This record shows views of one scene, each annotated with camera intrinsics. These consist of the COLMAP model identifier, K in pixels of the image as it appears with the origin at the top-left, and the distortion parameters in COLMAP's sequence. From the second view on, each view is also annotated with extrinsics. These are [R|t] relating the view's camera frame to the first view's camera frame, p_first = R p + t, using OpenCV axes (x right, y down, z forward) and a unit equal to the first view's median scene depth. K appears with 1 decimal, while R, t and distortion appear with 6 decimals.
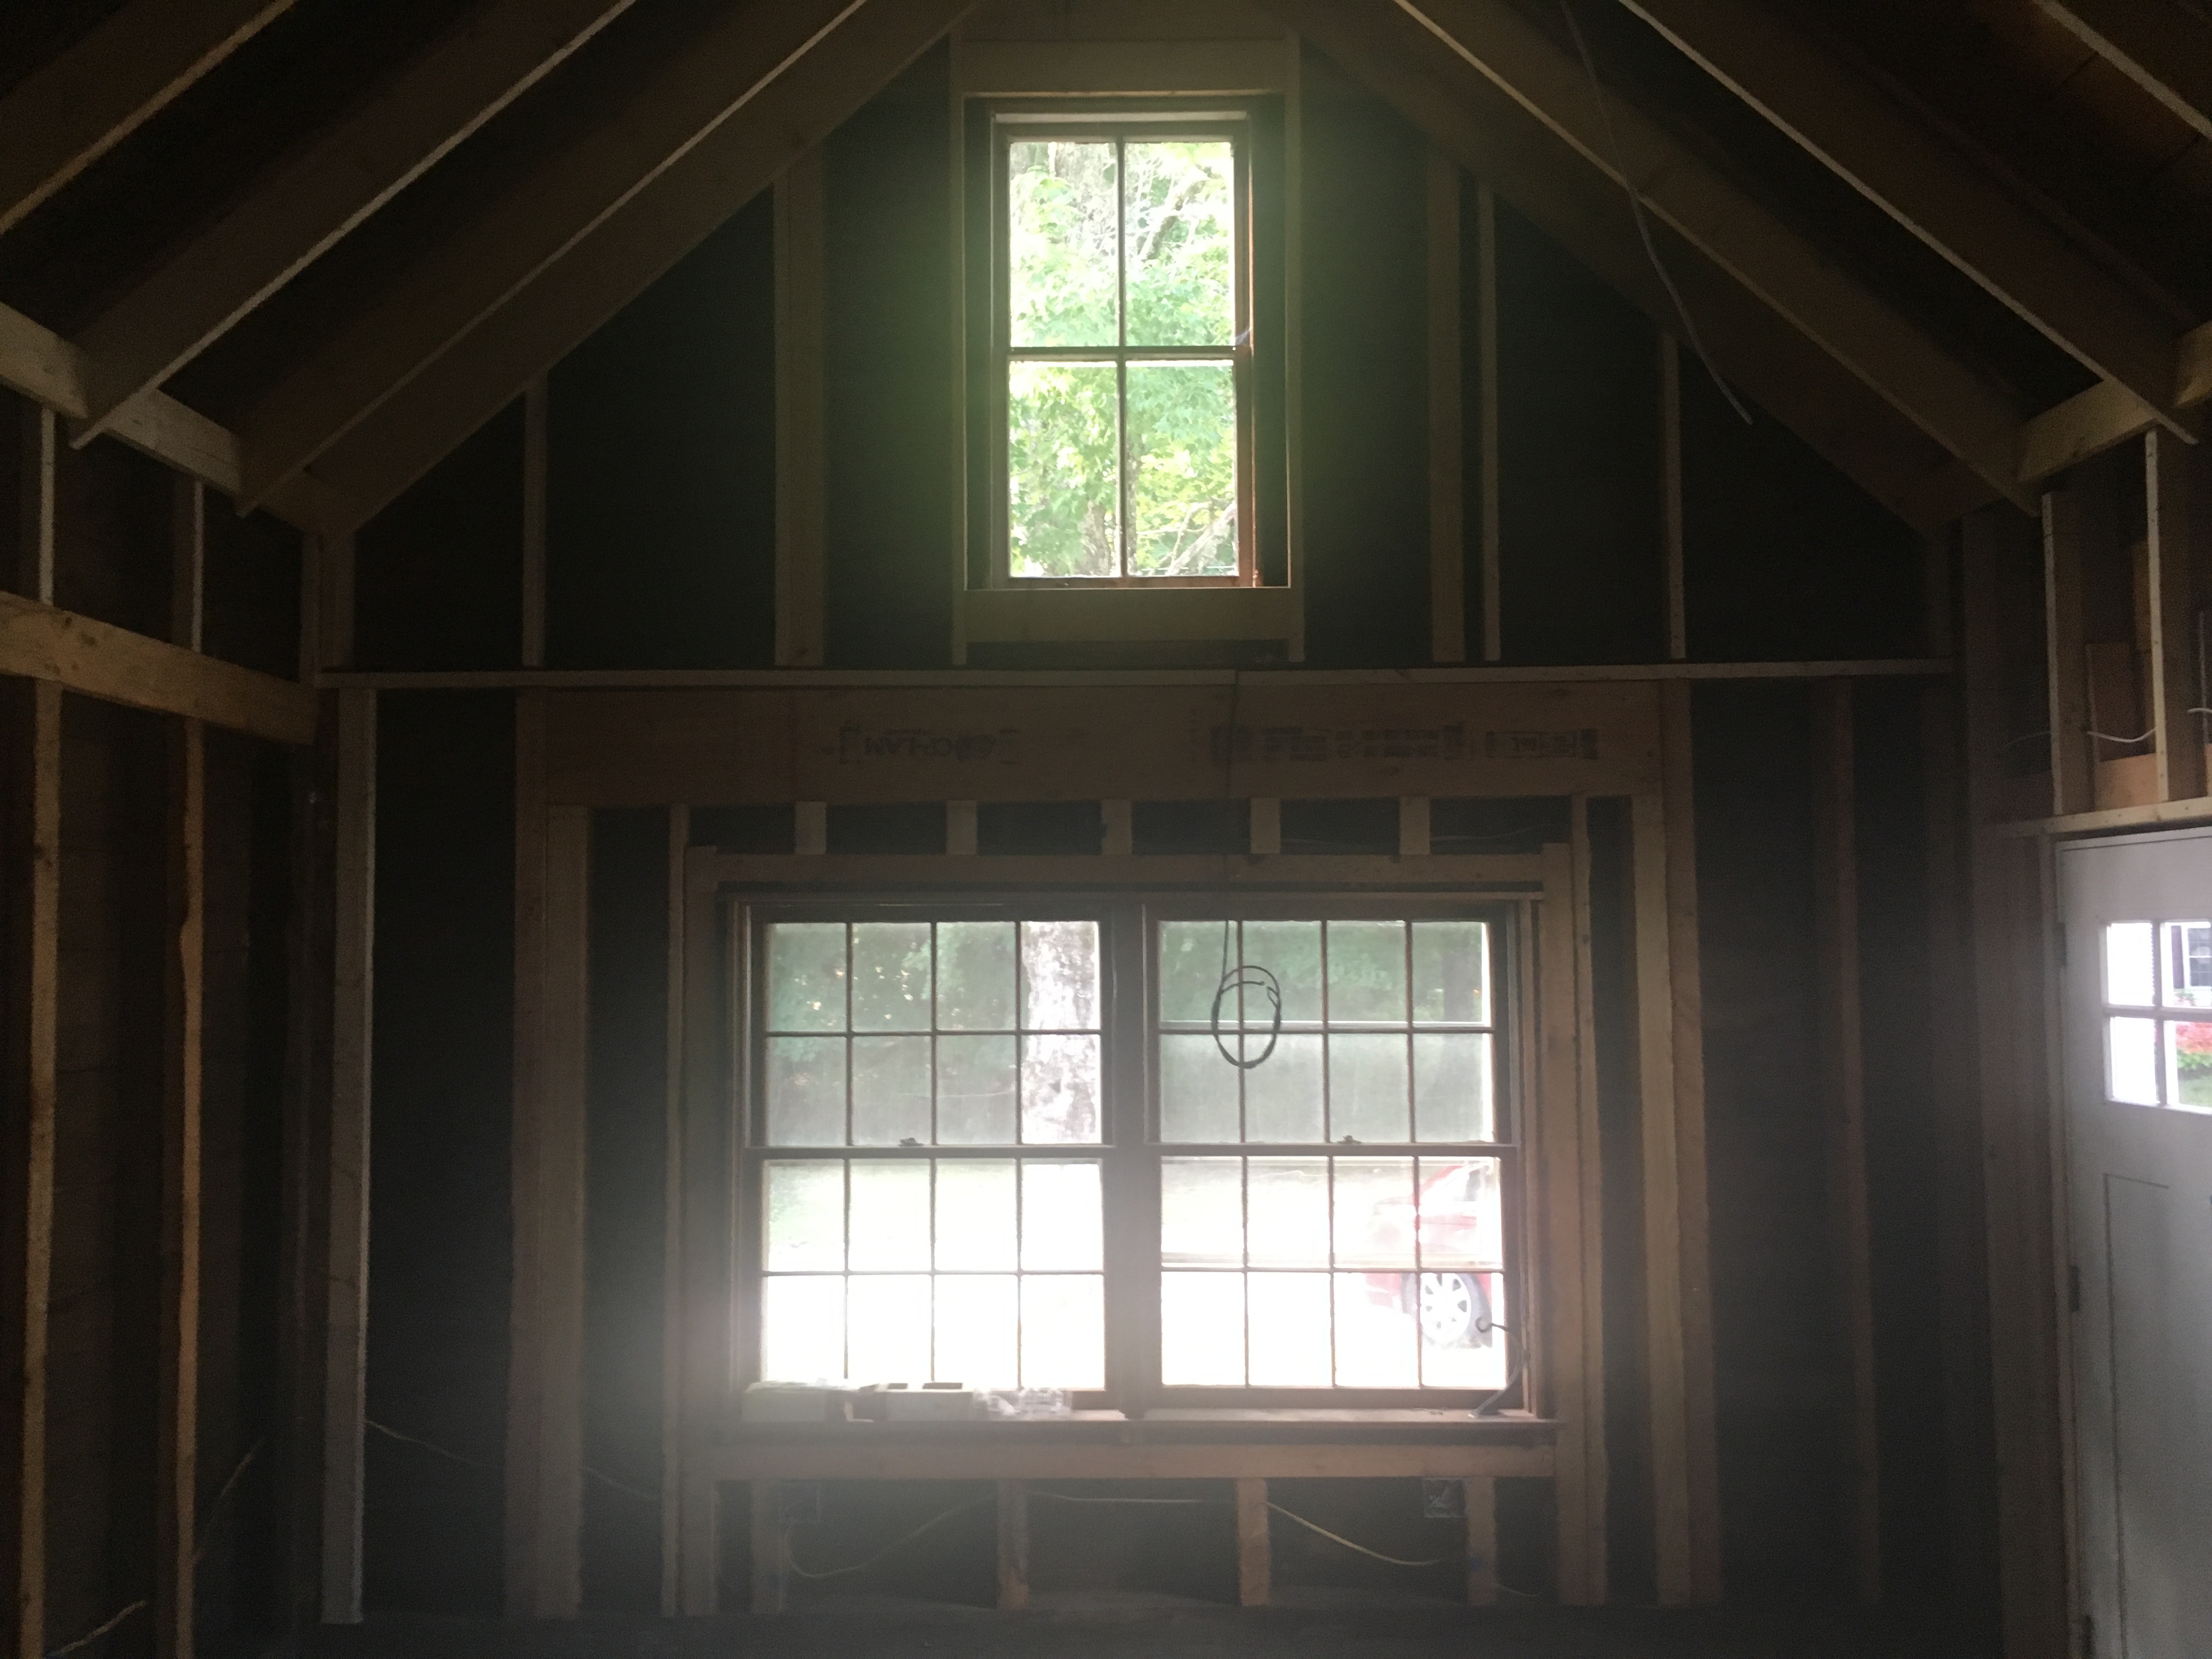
lens RADIAL K [[1901.7, 0, 1107.9], [0, 1901.7, 797.1], [0, 0, 1]] dist [0.089258, -0.117122]
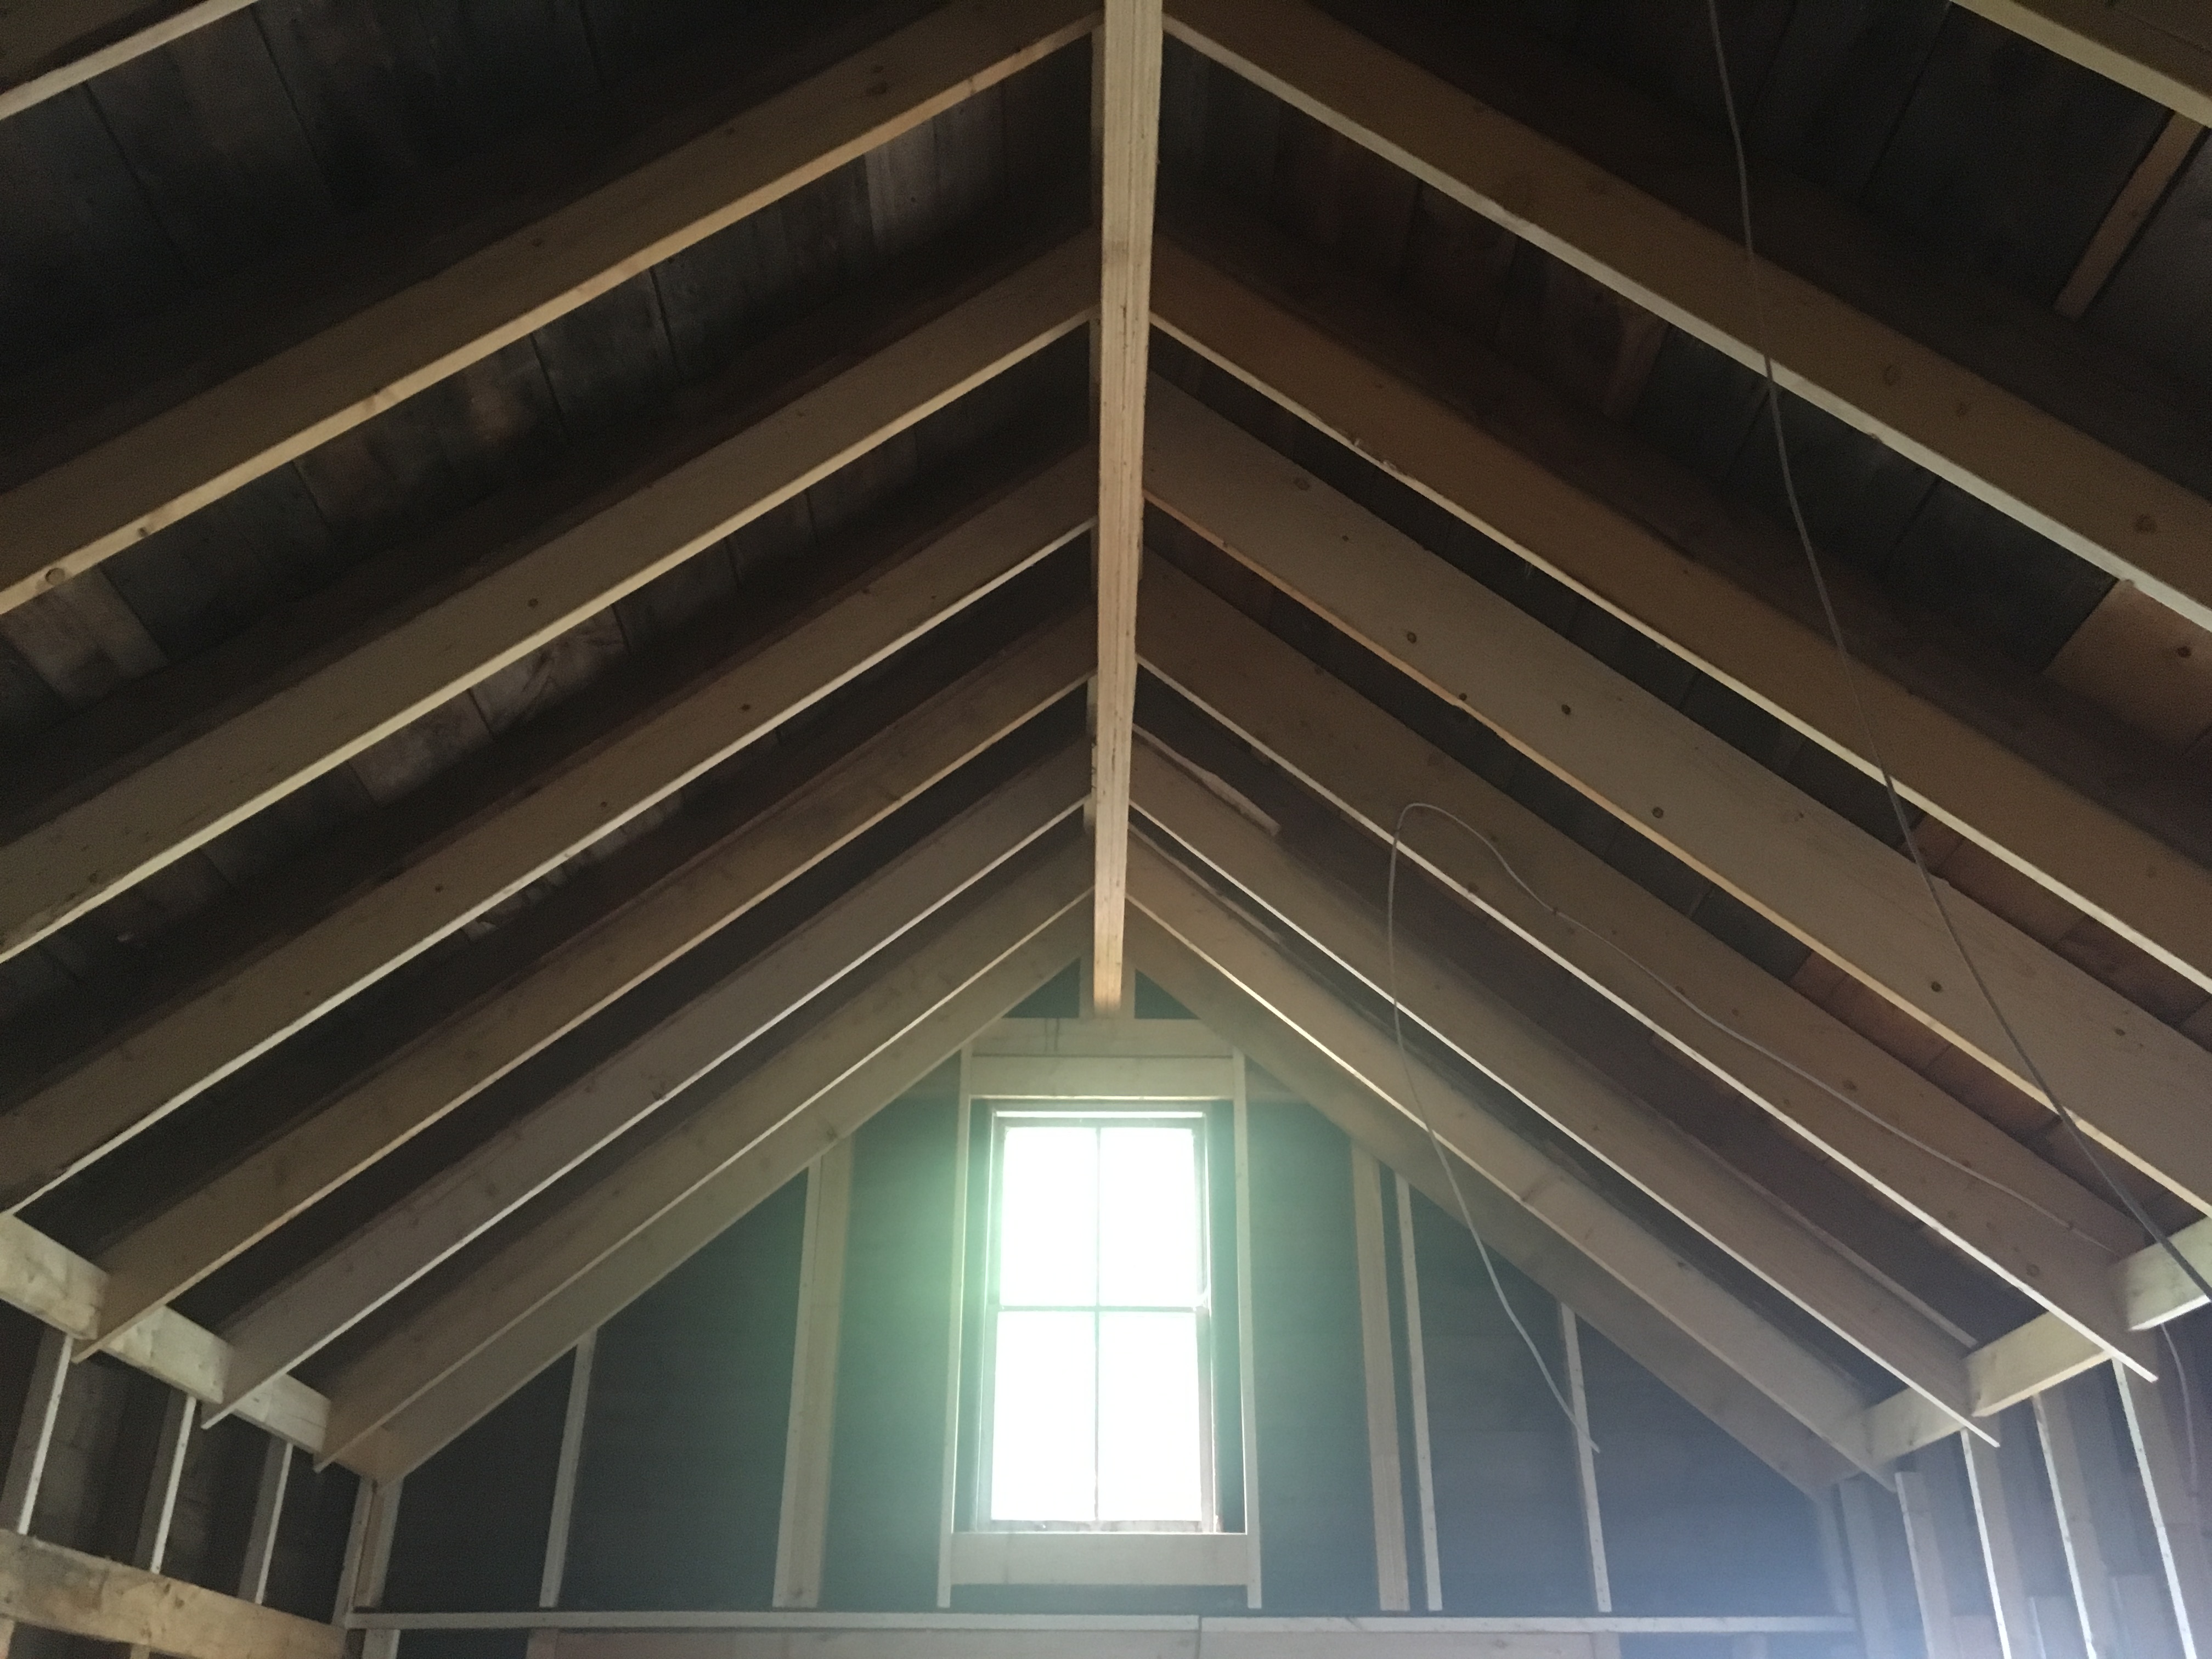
lens RADIAL K [[1878.5, 0, 1110.4], [0, 1878.5, 829.2], [0, 0, 1]] dist [0.086965, -0.111599]
pose [[0.999834, 0.015170, 0.010066, -0.000977], [-0.009789, 0.914133, -0.405296, -0.037310], [-0.015350, 0.405130, 0.914130, -0.166003]]
